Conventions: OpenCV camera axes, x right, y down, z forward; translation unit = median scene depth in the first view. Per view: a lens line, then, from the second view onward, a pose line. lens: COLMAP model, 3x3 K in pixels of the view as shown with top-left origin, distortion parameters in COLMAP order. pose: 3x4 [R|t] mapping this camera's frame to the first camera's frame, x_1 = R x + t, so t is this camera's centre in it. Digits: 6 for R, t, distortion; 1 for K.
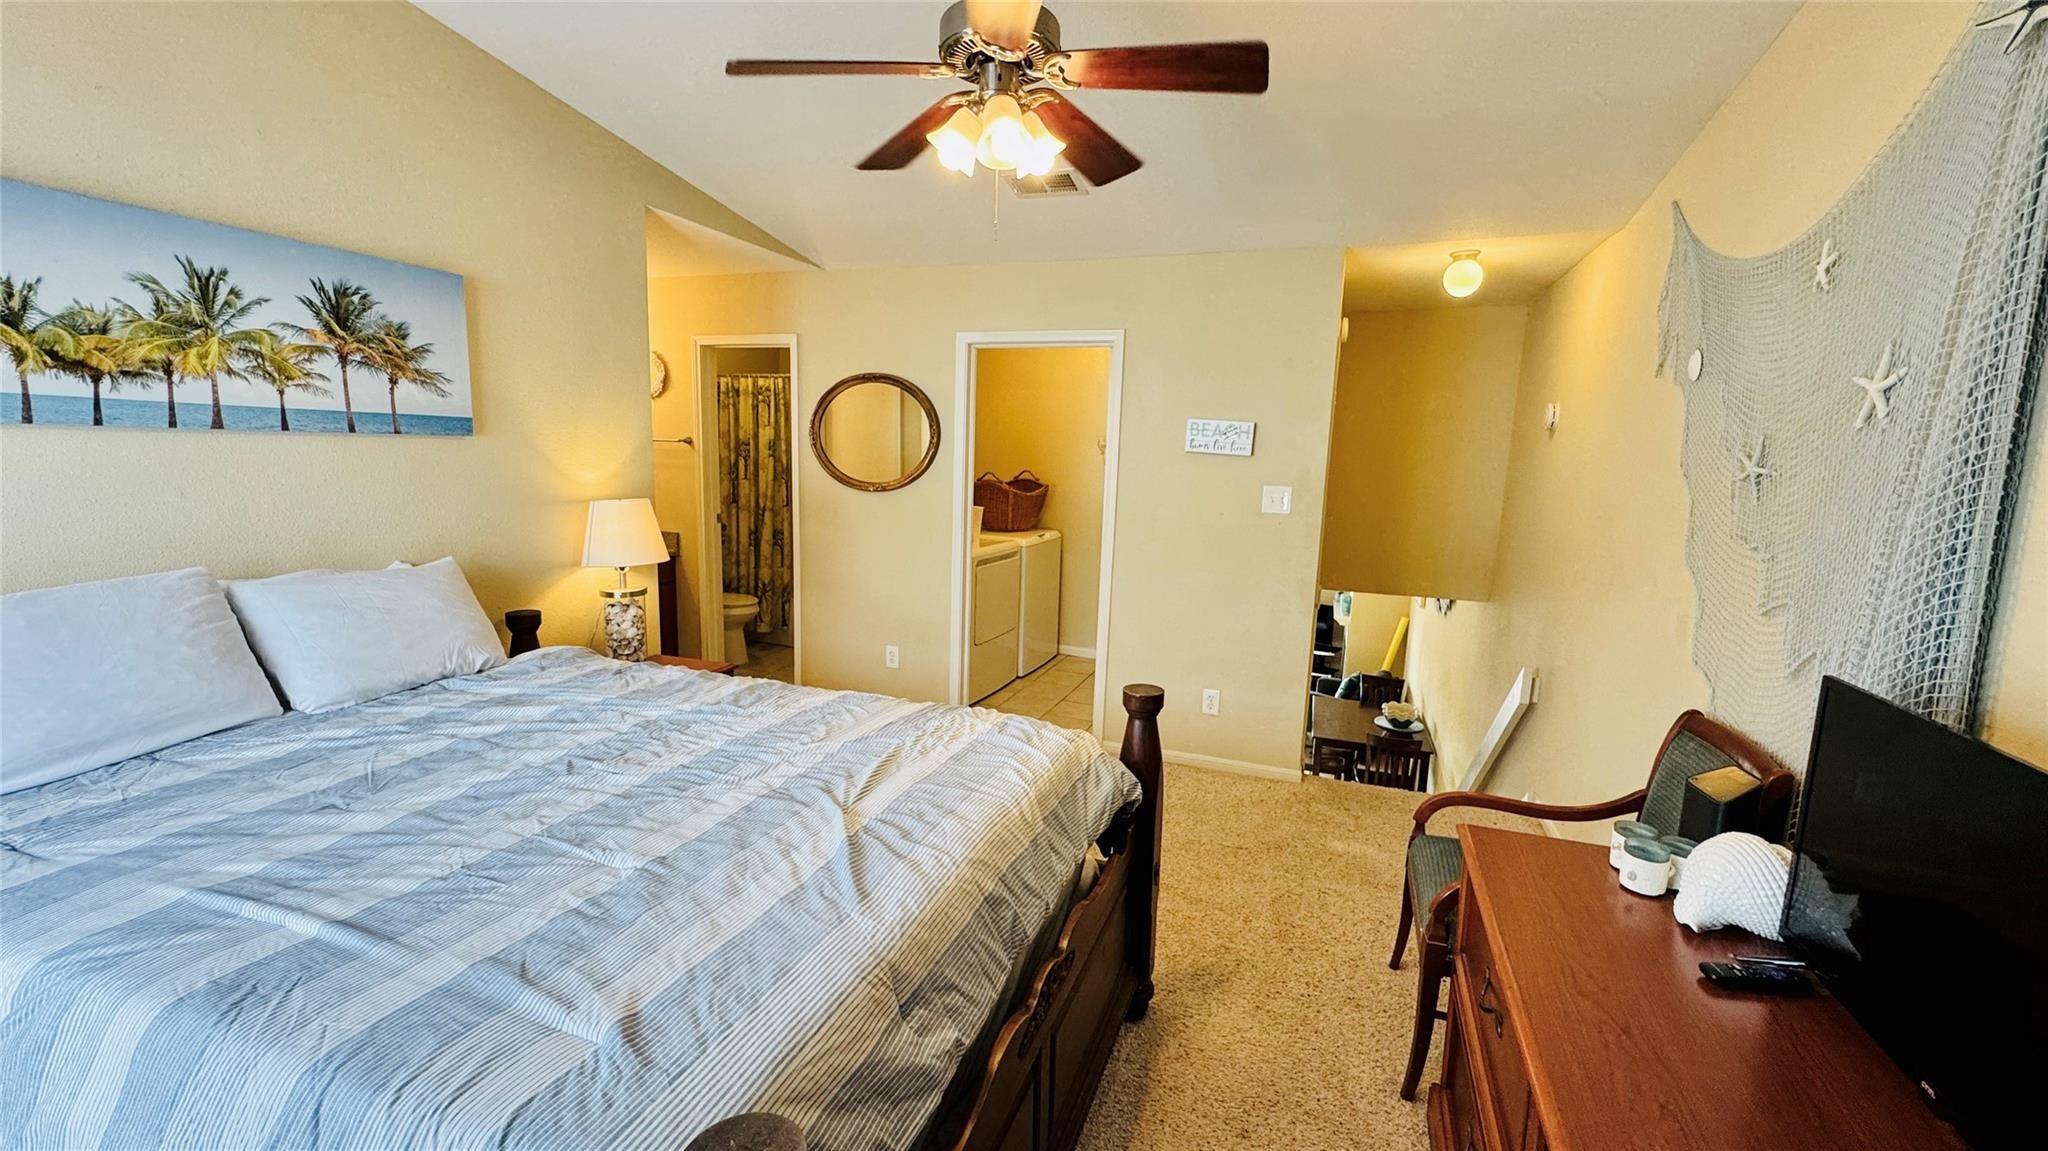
lens RADIAL K [[818.7, 0, 1005.1], [0, 818.7, 574.6], [0, 0, 1]] dist [-0.000656, 0.000410]
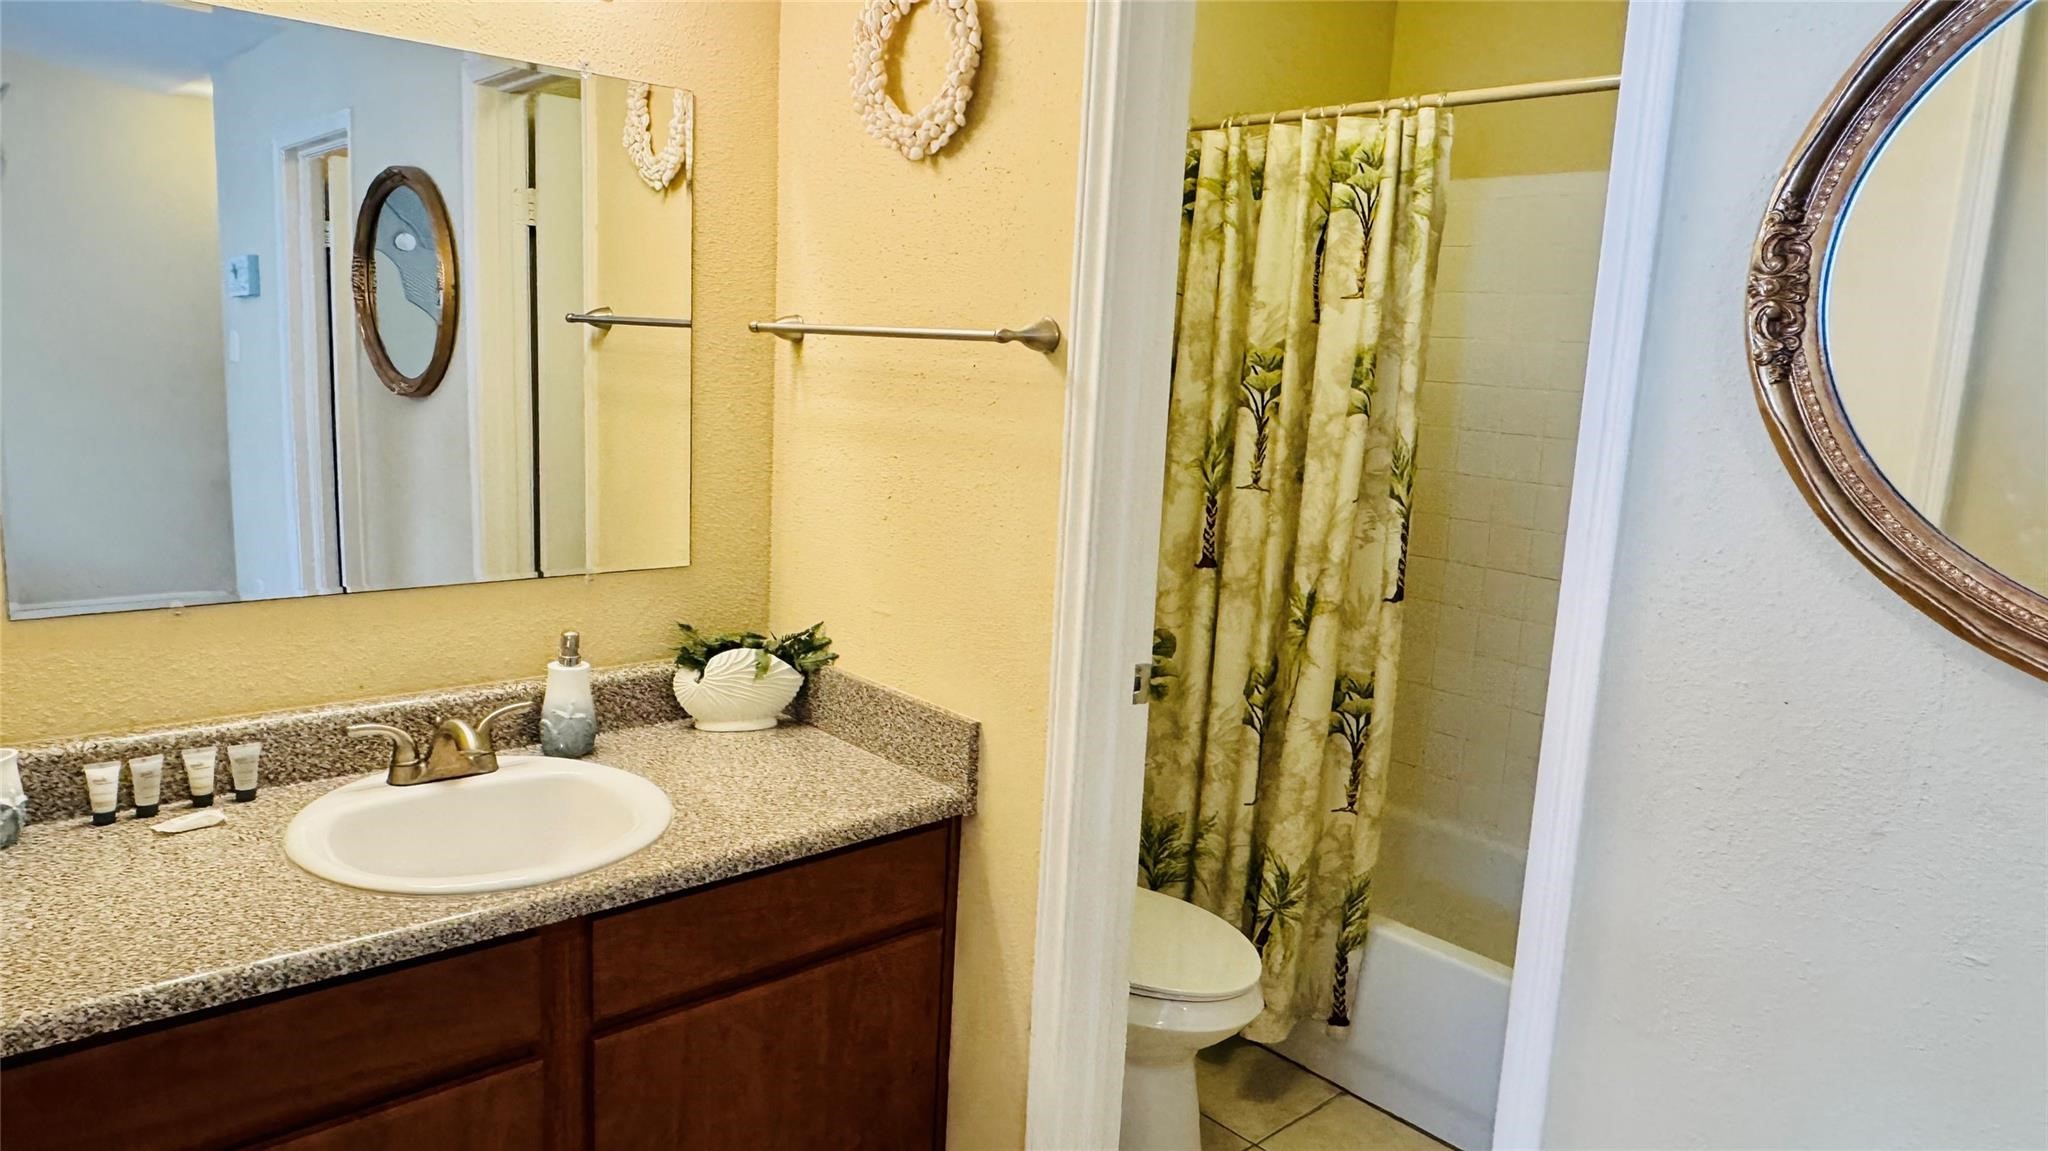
lens RADIAL K [[1307.5, 0, 1016.4], [0, 1307.5, 575.1], [0, 0, 1]] dist [0.001337, 0.000230]
pose [[0.896099, 0.091304, -0.434361, -0.231495], [-0.095581, 0.995349, 0.012038, -0.101665], [0.433440, 0.030730, 0.900658, 0.673952]]
